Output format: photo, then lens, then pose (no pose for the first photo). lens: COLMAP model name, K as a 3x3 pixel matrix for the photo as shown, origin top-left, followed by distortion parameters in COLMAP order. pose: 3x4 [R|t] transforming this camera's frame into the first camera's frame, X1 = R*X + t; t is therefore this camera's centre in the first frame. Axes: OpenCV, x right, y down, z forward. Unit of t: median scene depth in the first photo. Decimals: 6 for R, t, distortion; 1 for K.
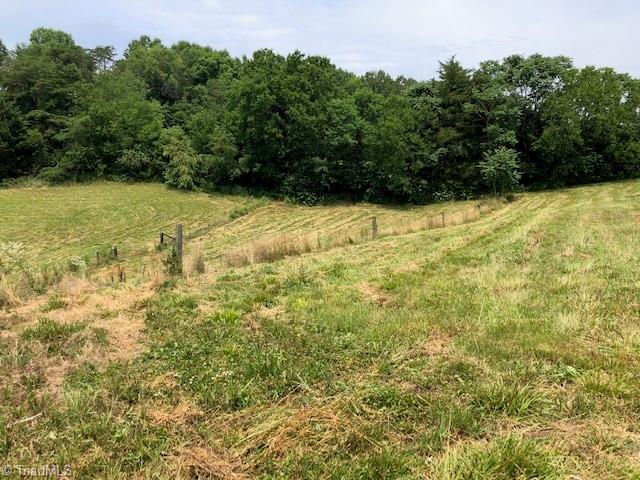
lens RADIAL K [[526.6, 0, 320.0], [0, 526.6, 240.0], [0, 0, 1]] dist [0.018263, 0.002966]
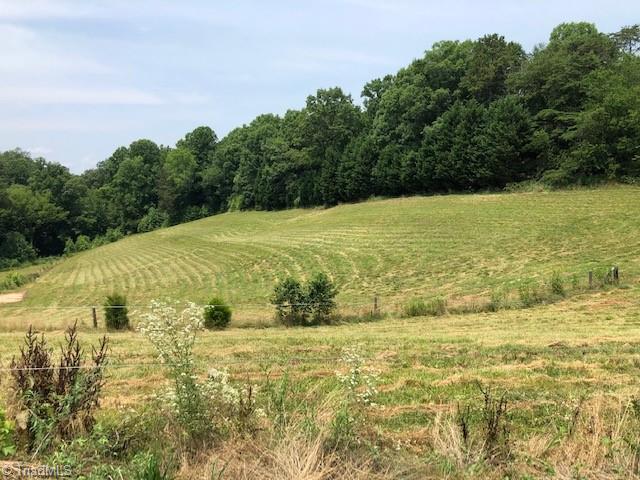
lens RADIAL K [[526.6, 0, 320.0], [0, 526.6, 240.0], [0, 0, 1]] dist [0.018263, 0.002966]
pose [[0.618814, 0.066602, -0.782709, -0.035070], [-0.075401, 0.996835, 0.025210, -0.008876], [0.781911, 0.043417, 0.621877, 0.118593]]
